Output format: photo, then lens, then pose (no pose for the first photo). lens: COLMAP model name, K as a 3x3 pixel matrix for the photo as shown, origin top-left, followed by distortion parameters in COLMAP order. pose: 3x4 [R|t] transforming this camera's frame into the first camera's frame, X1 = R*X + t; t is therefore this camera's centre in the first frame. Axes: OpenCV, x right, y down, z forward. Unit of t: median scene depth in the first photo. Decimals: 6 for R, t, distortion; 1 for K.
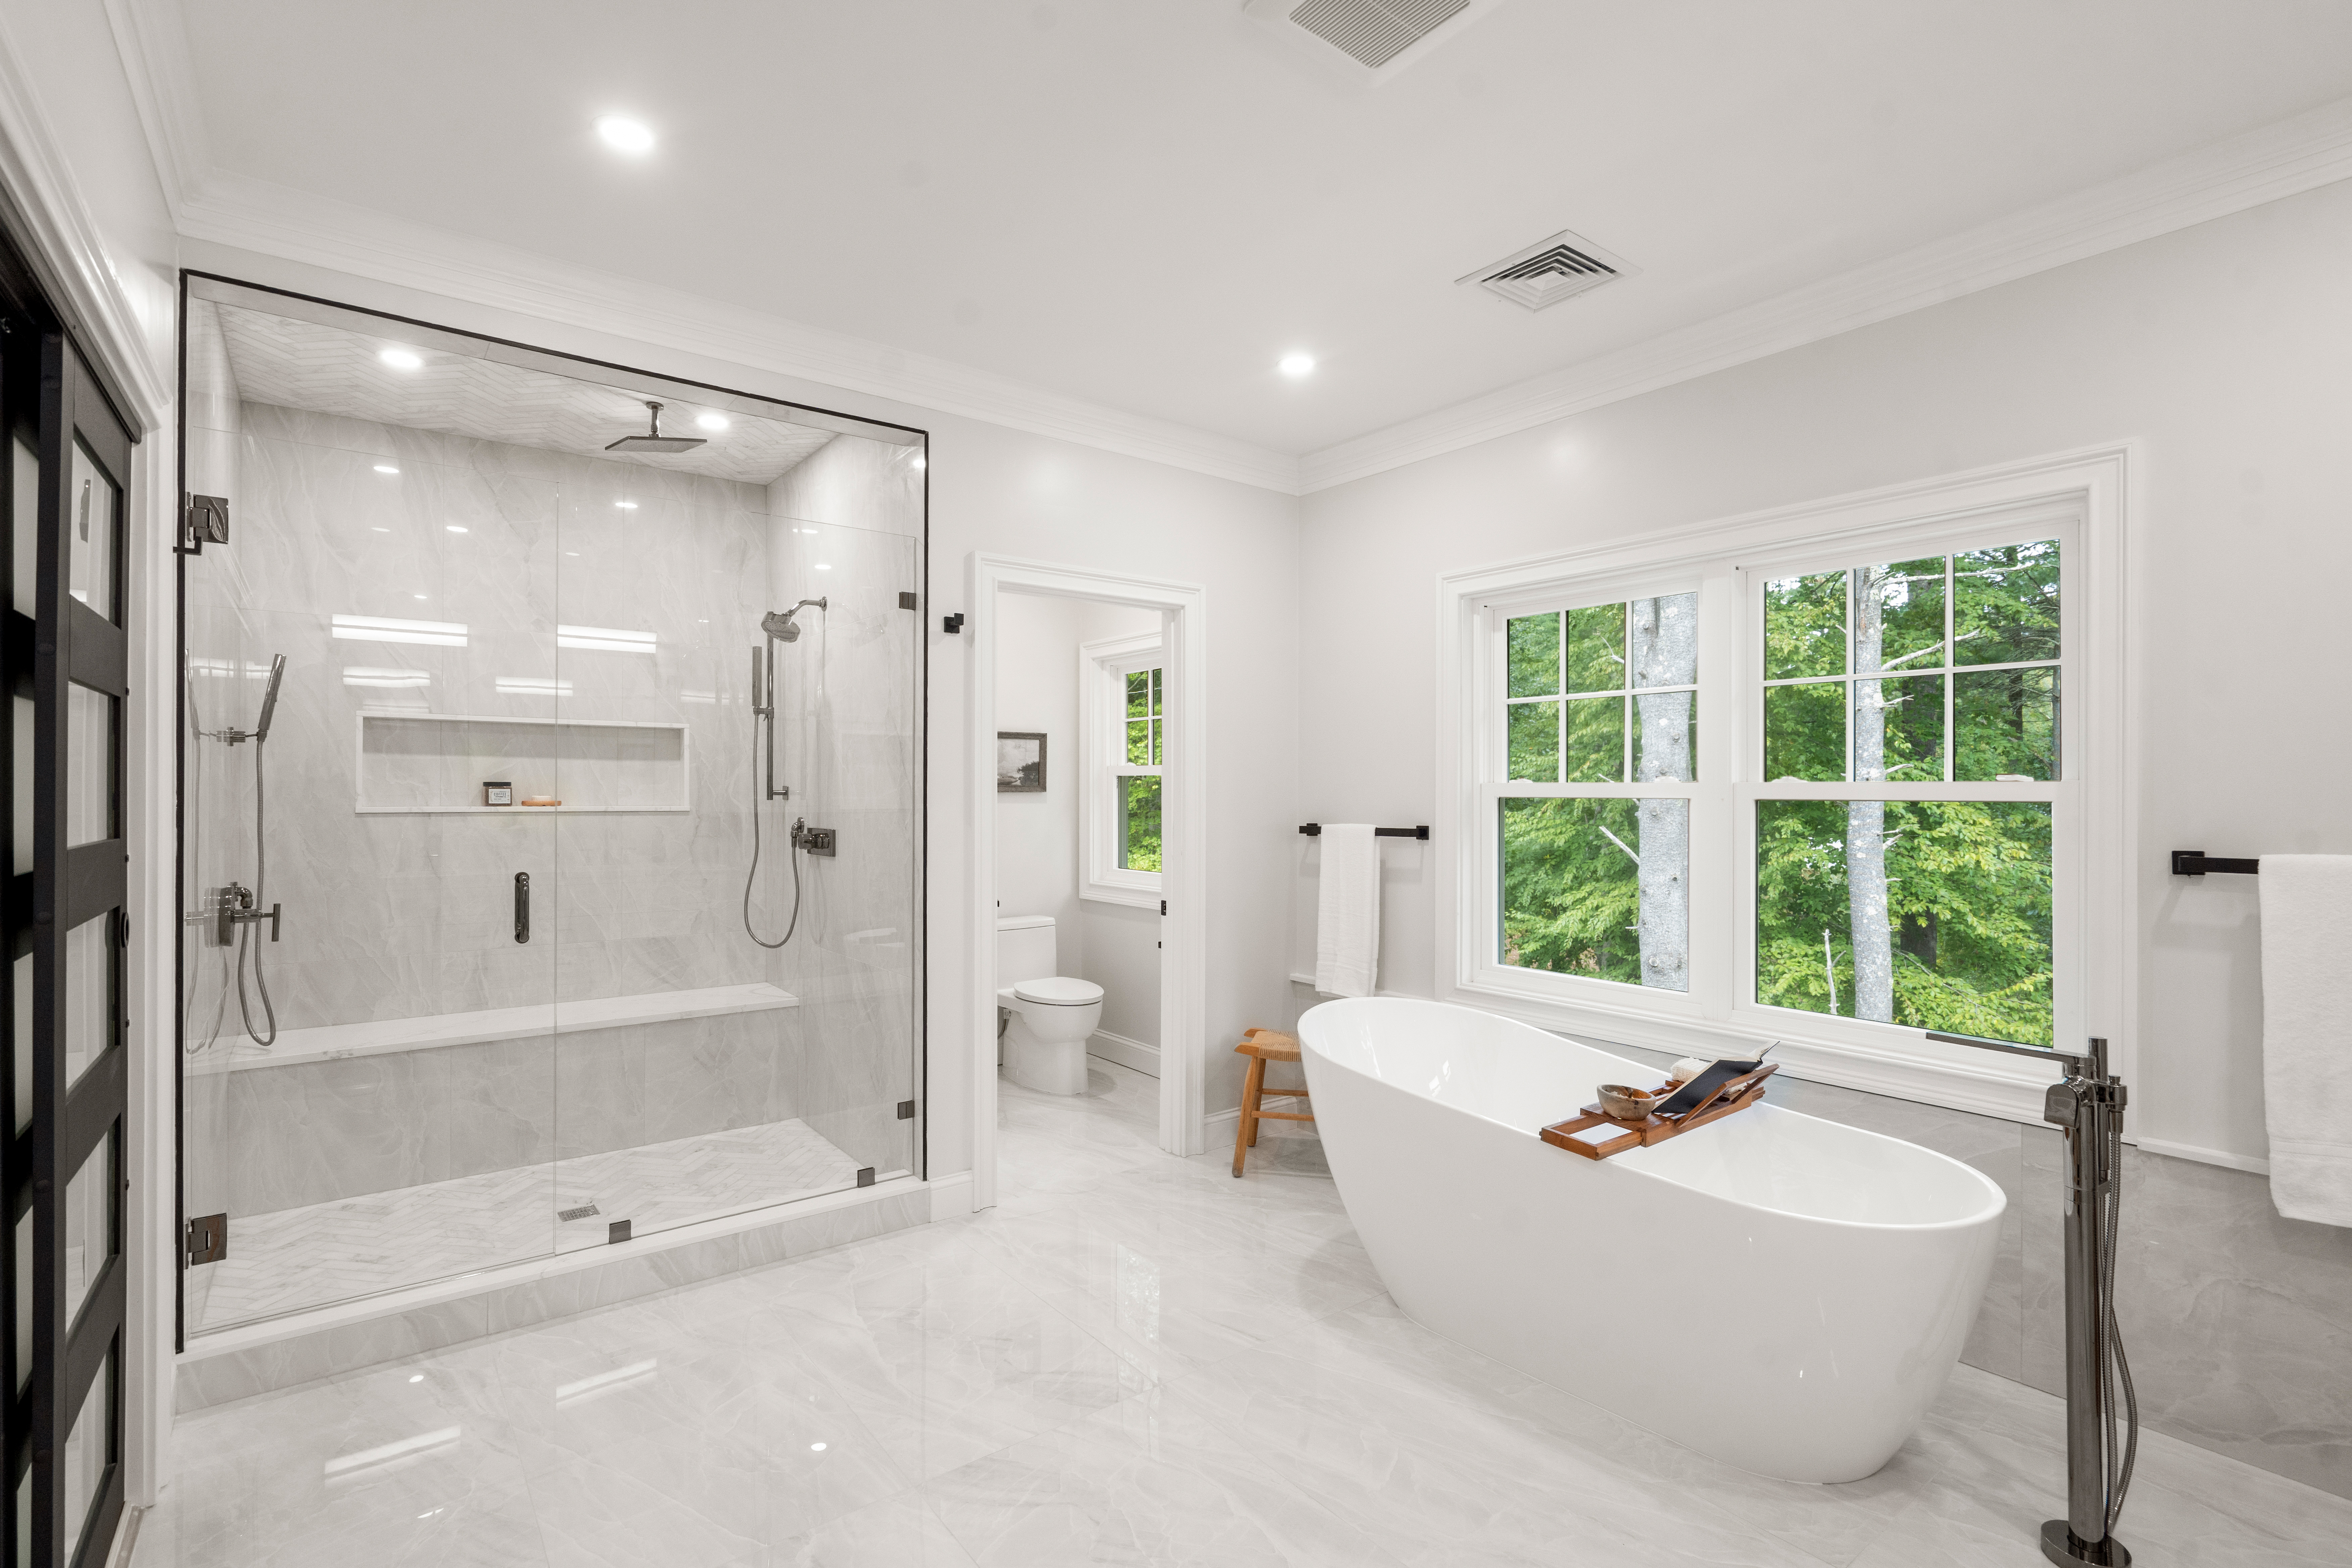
lens RADIAL K [[1067.1, 0, 1176.0], [0, 1067.1, 784.0], [0, 0, 1]] dist [-0.068858, 0.000014]
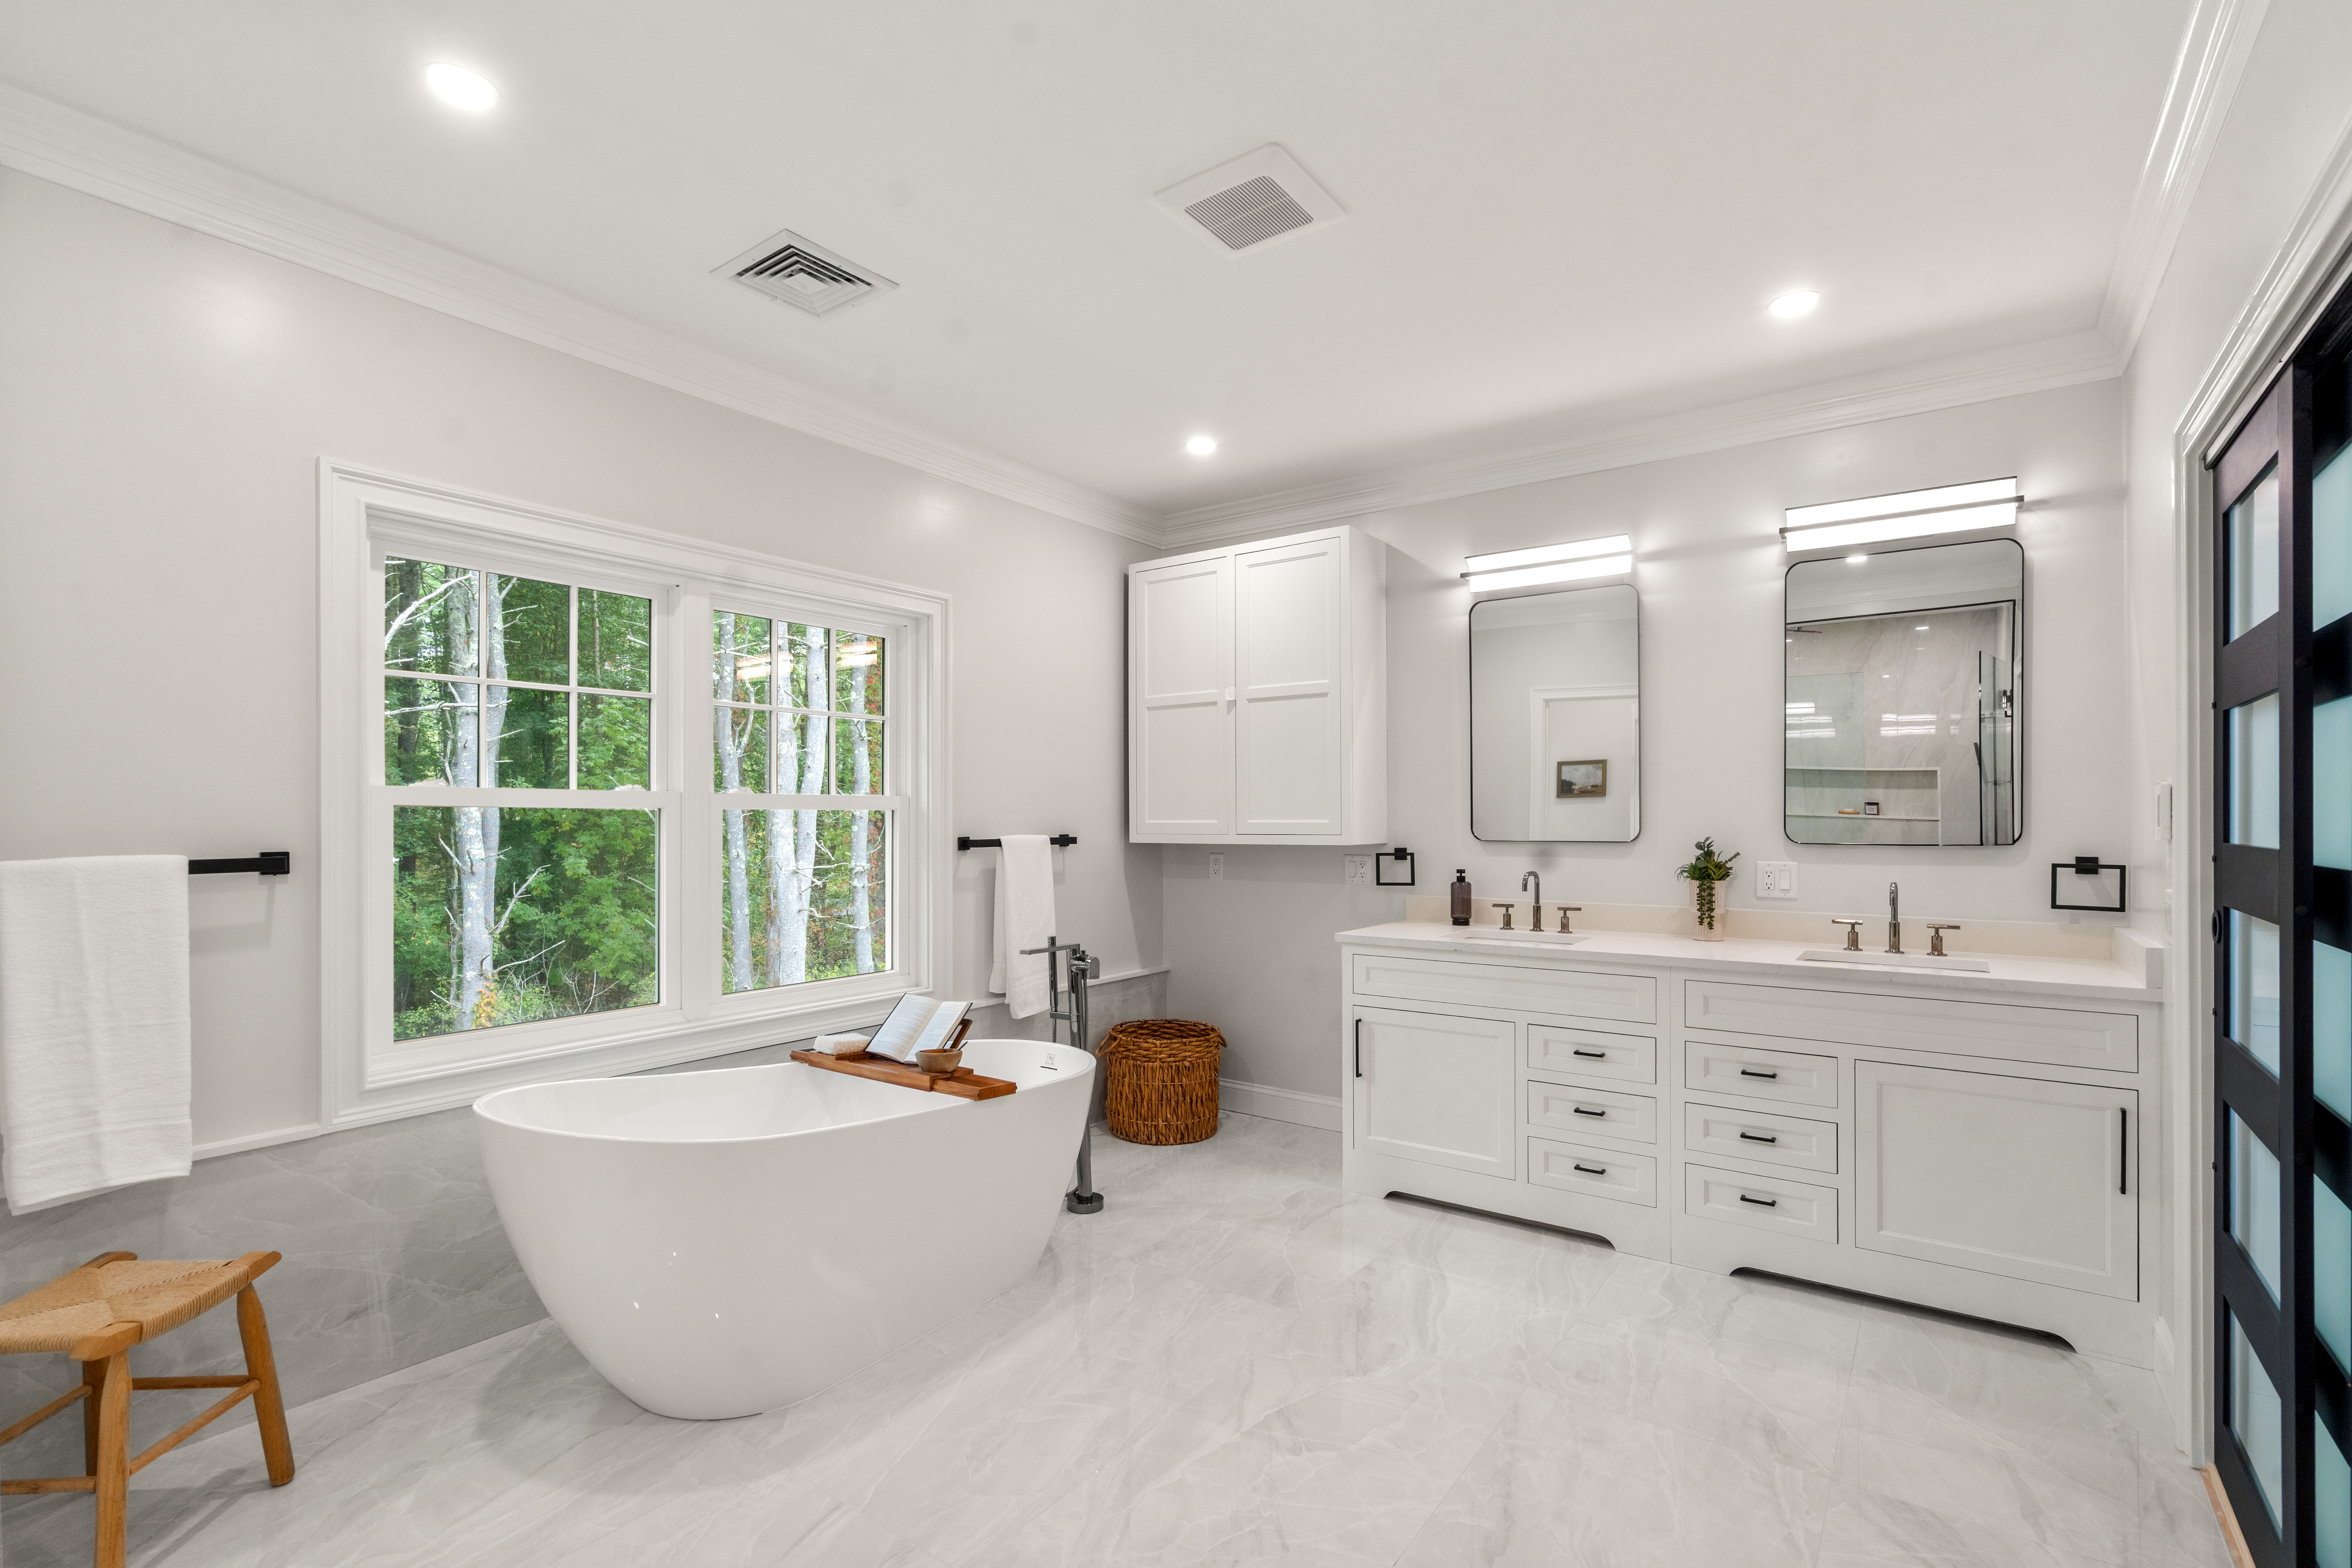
lens RADIAL K [[1065.8, 0, 1174.0], [0, 1065.8, 795.0], [0, 0, 1]] dist [0.002089, 0.000213]
pose [[-0.282048, 0.005374, 0.959385, -0.719880], [-0.015548, 0.999827, -0.010172, 0.006239], [-0.959274, -0.017785, -0.281916, 0.948376]]
